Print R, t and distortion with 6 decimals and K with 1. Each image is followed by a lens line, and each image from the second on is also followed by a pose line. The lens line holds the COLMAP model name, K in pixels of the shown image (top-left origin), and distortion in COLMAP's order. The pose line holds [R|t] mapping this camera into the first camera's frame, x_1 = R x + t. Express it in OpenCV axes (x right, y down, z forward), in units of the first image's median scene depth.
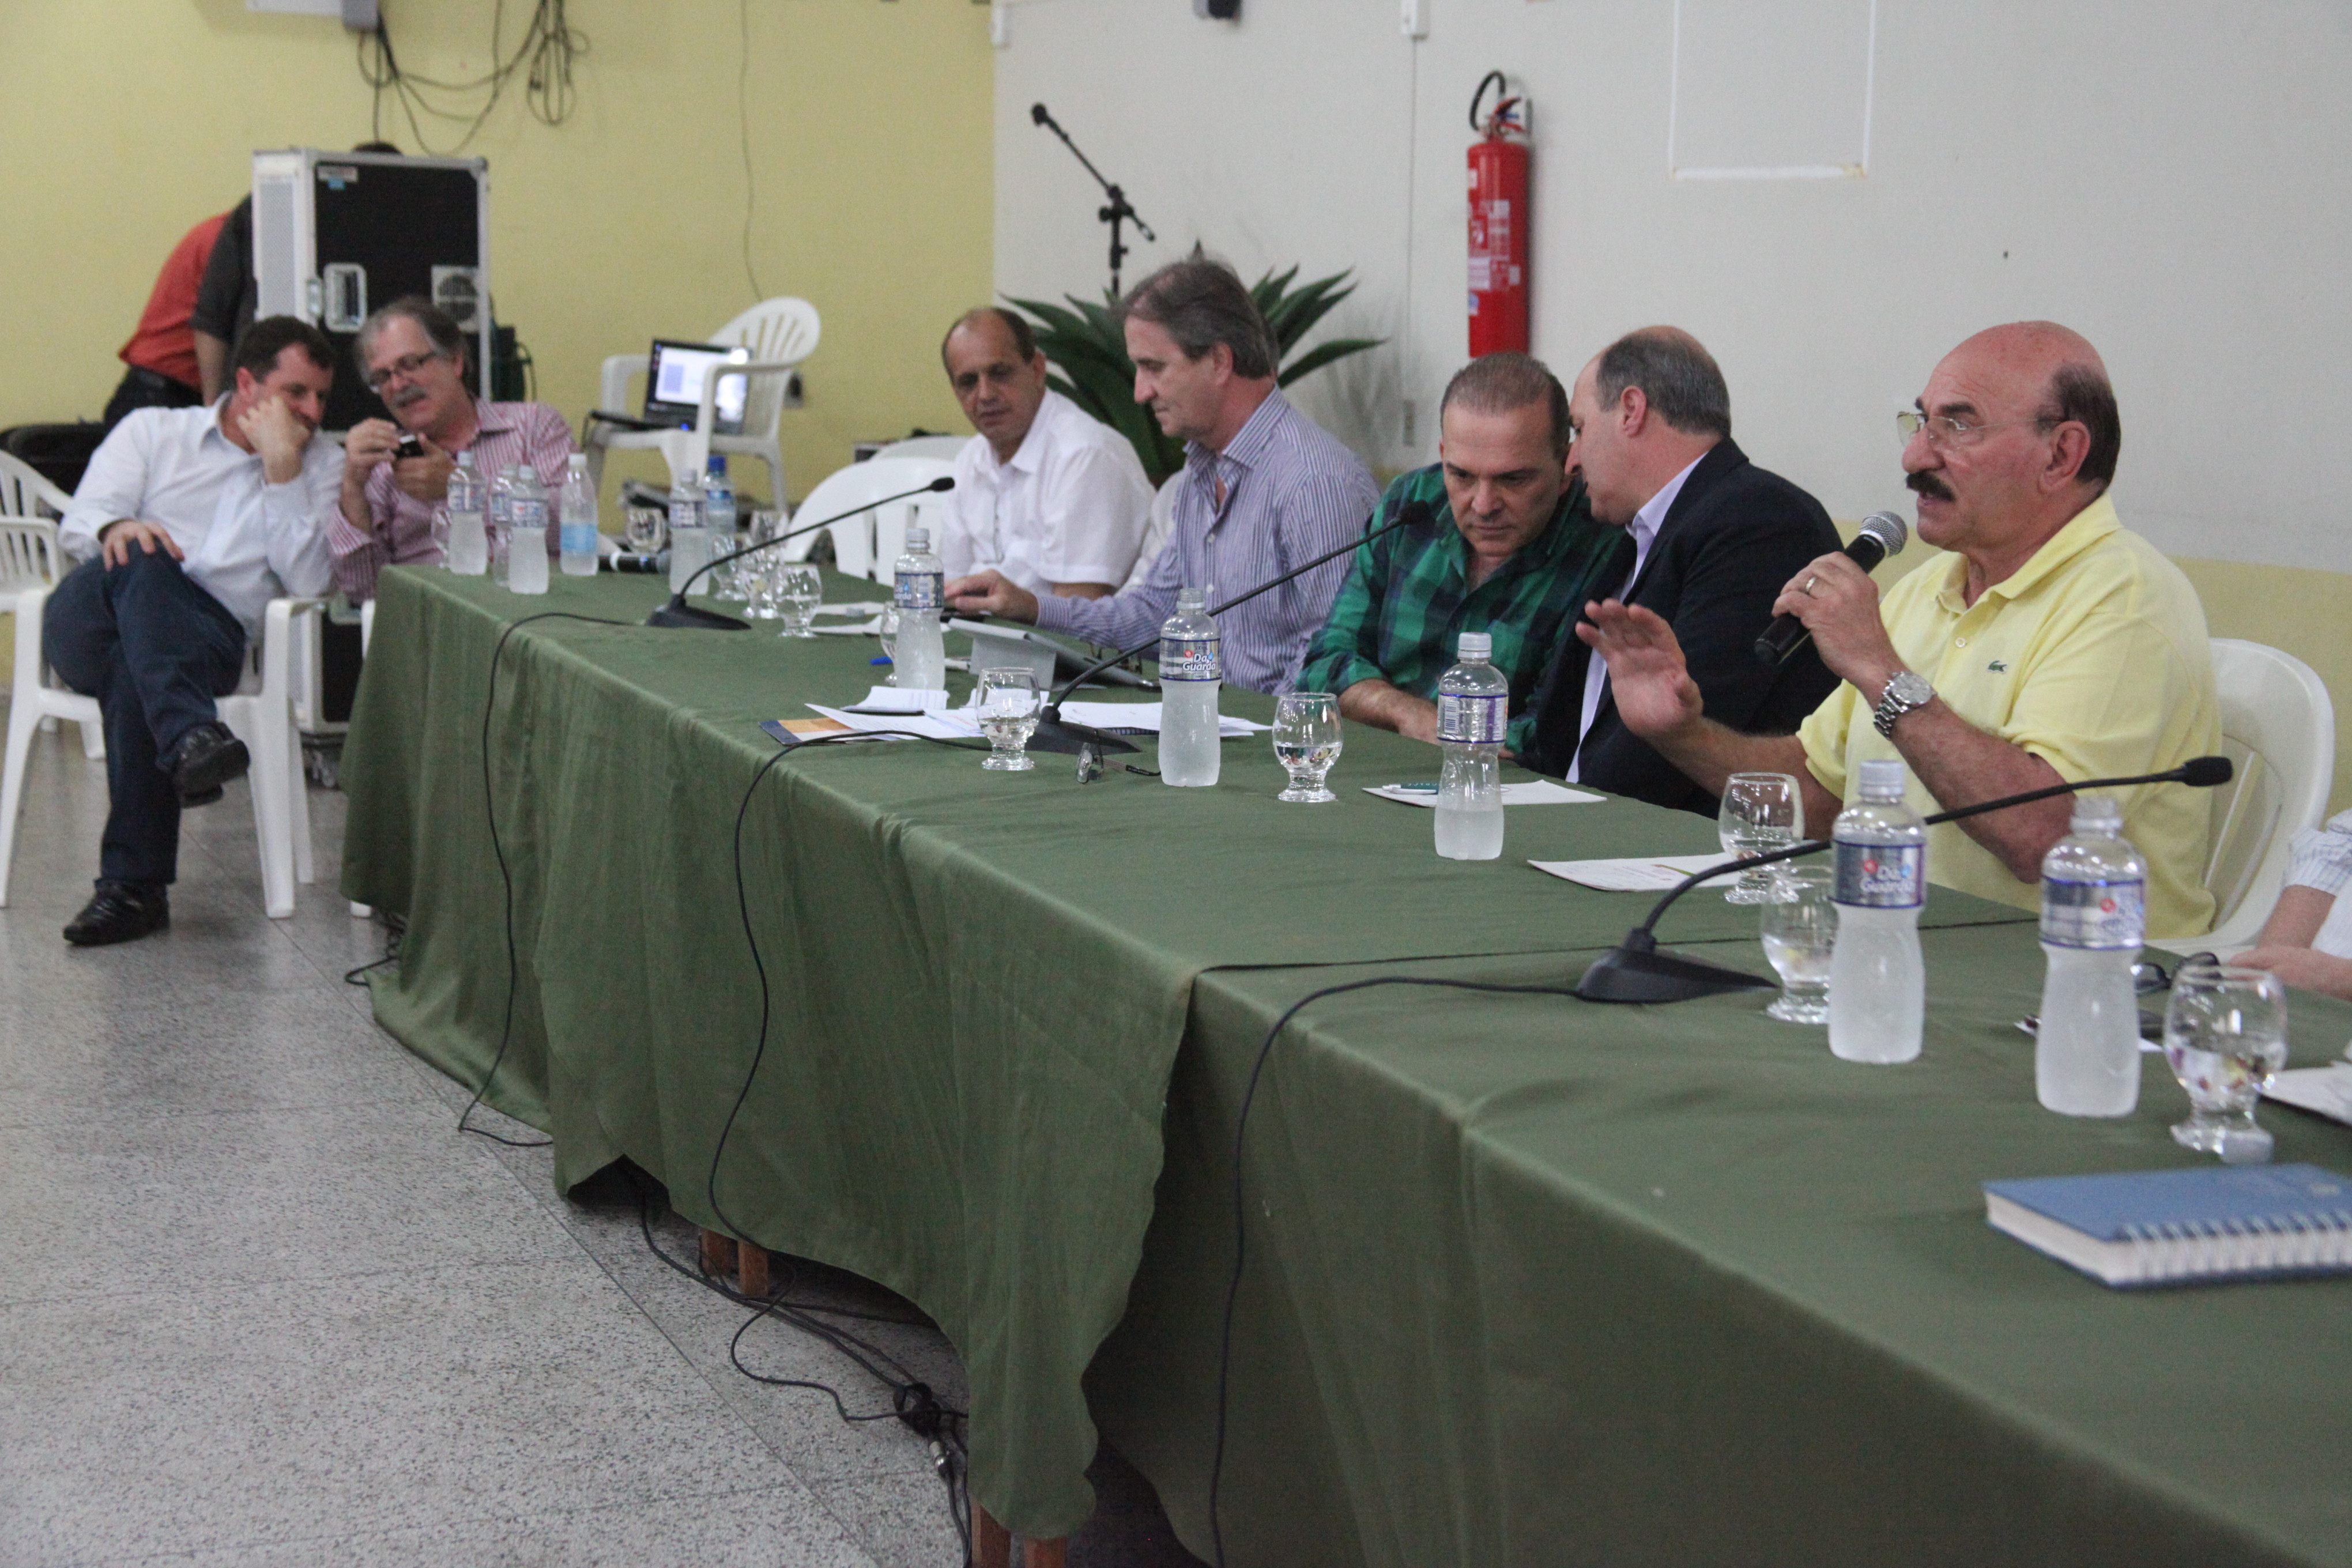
lens RADIAL K [[3900.8, 0, 1176.0], [0, 3900.8, 784.0], [0, 0, 1]] dist [0.233042, -0.308009]
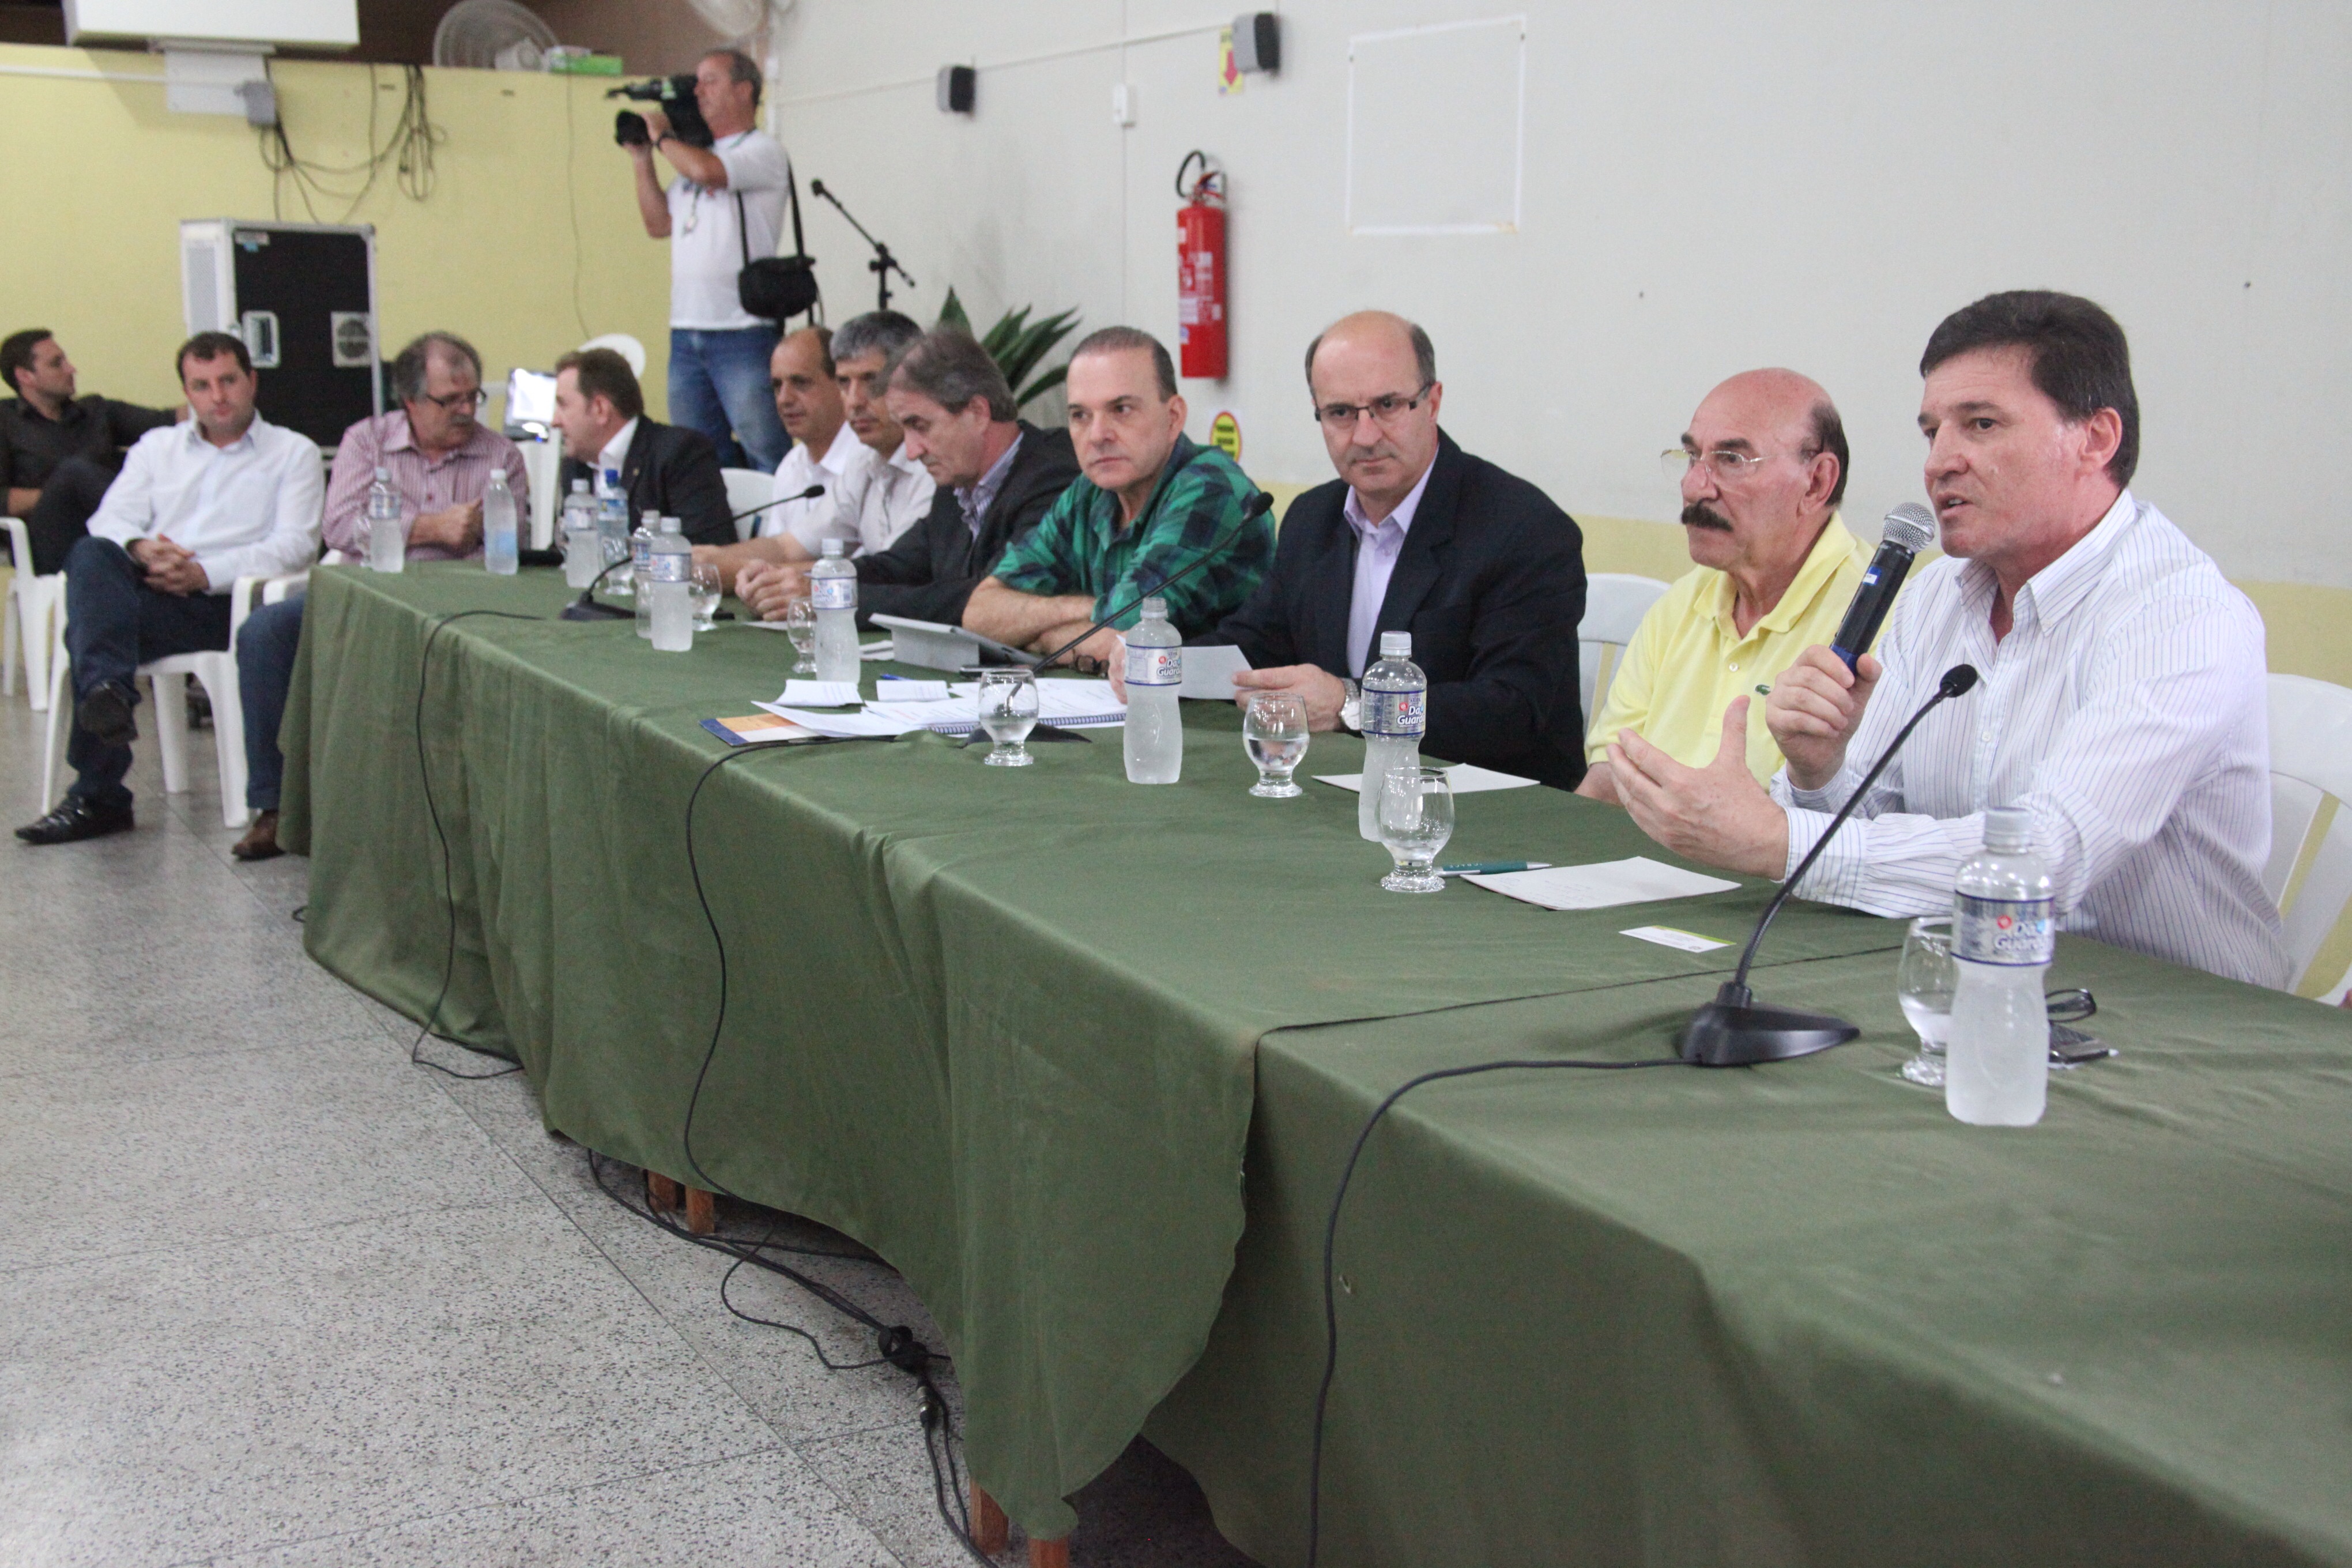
lens RADIAL K [[2741.9, 0, 1176.0], [0, 2741.9, 784.0], [0, 0, 1]] dist [0.000466, 0.073203]
pose [[0.992567, -0.026695, 0.118734, -0.060761], [0.022057, 0.998948, 0.040206, -0.024009], [-0.119683, -0.037288, 0.992112, 0.210179]]
